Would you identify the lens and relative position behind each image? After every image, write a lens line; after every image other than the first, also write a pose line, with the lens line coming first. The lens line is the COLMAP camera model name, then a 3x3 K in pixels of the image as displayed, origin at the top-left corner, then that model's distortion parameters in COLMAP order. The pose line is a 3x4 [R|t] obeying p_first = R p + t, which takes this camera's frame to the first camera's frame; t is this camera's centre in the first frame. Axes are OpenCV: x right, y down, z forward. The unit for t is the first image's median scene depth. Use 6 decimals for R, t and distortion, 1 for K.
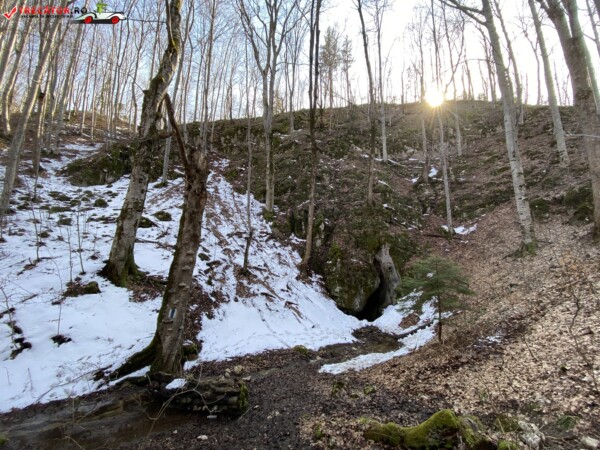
lens RADIAL K [[242.0, 0, 298.2], [0, 242.0, 224.5], [0, 0, 1]] dist [0.025100, -0.022771]
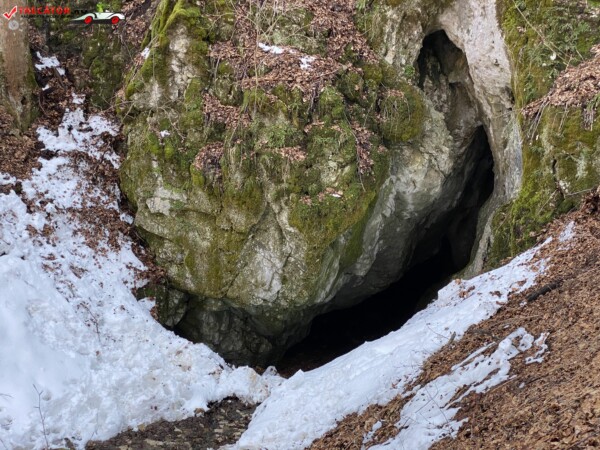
lens RADIAL K [[889.7, 0, 308.7], [0, 889.7, 217.9], [0, 0, 1]] dist [0.089184, 0.000000]
pose [[0.968525, 0.077631, -0.236502, 0.652816], [0.022214, 0.919375, 0.392755, 0.010268], [0.247924, -0.385647, 0.888713, 0.590571]]
